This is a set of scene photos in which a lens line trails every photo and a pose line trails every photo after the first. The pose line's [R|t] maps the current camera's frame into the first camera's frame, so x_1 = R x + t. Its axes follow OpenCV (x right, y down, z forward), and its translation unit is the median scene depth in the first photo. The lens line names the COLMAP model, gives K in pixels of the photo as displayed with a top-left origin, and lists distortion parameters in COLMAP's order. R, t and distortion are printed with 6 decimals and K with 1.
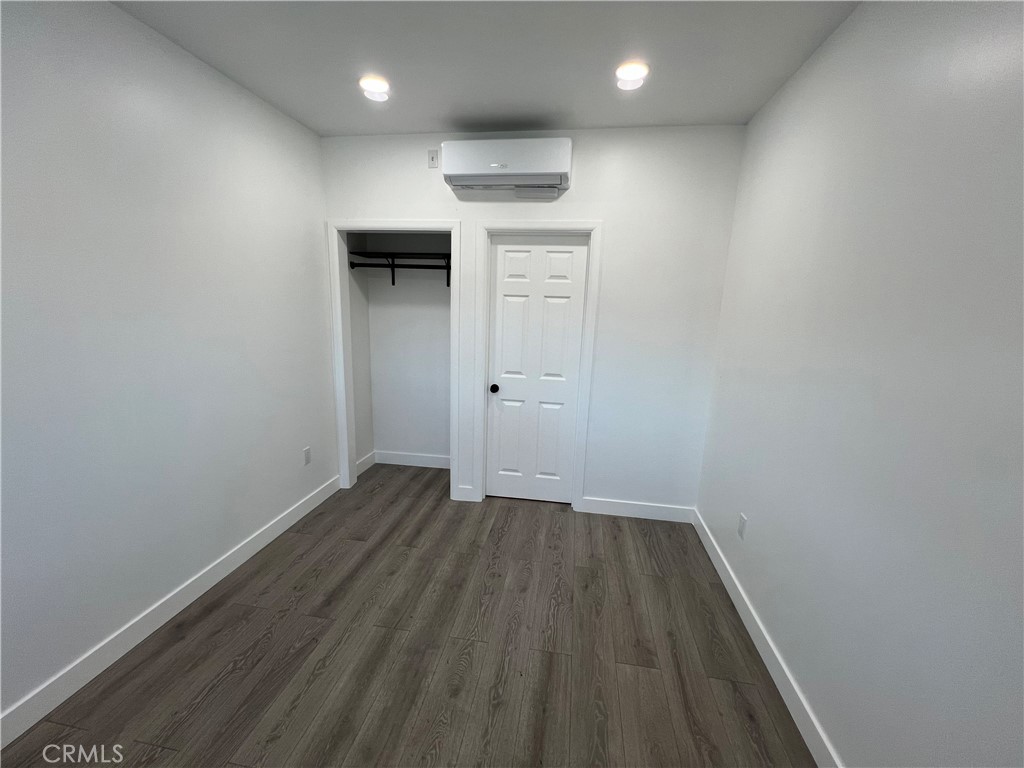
lens RADIAL K [[409.4, 0, 514.9], [0, 409.4, 381.0], [0, 0, 1]] dist [-0.013884, 0.000448]
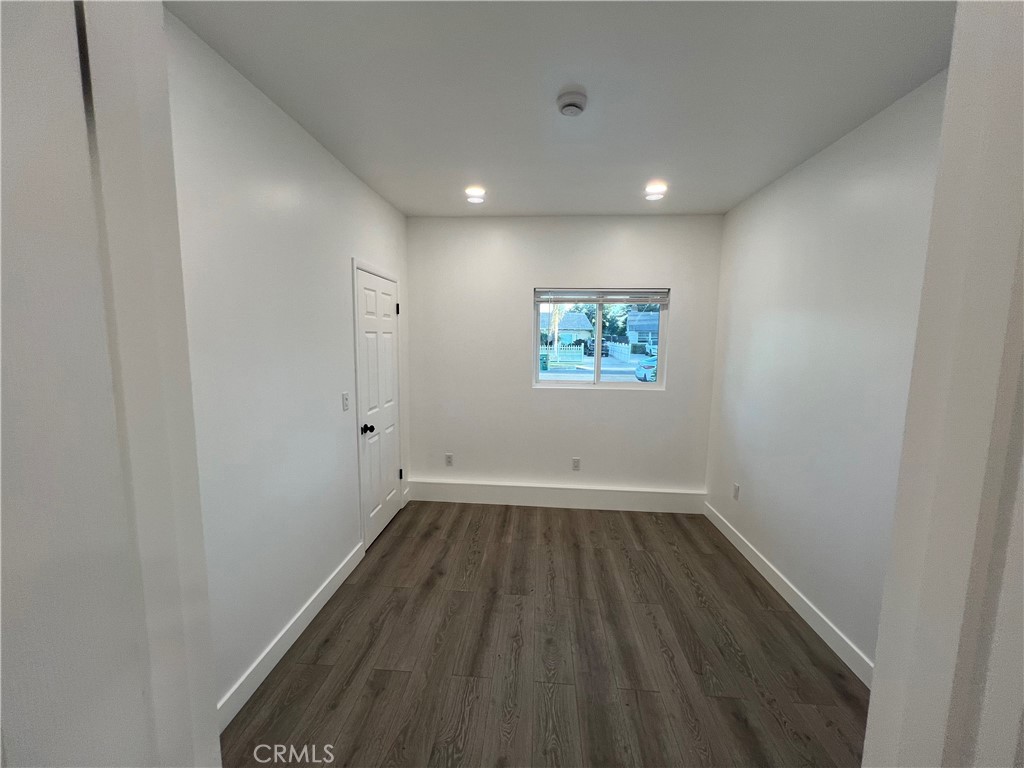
lens RADIAL K [[409.4, 0, 505.0], [0, 409.4, 386.6], [0, 0, 1]] dist [-0.013884, 0.000448]
pose [[-0.996767, -0.035255, -0.072200, 0.110696], [-0.055349, 0.952662, 0.298952, -0.370031], [0.058242, 0.301982, -0.951533, 1.870359]]
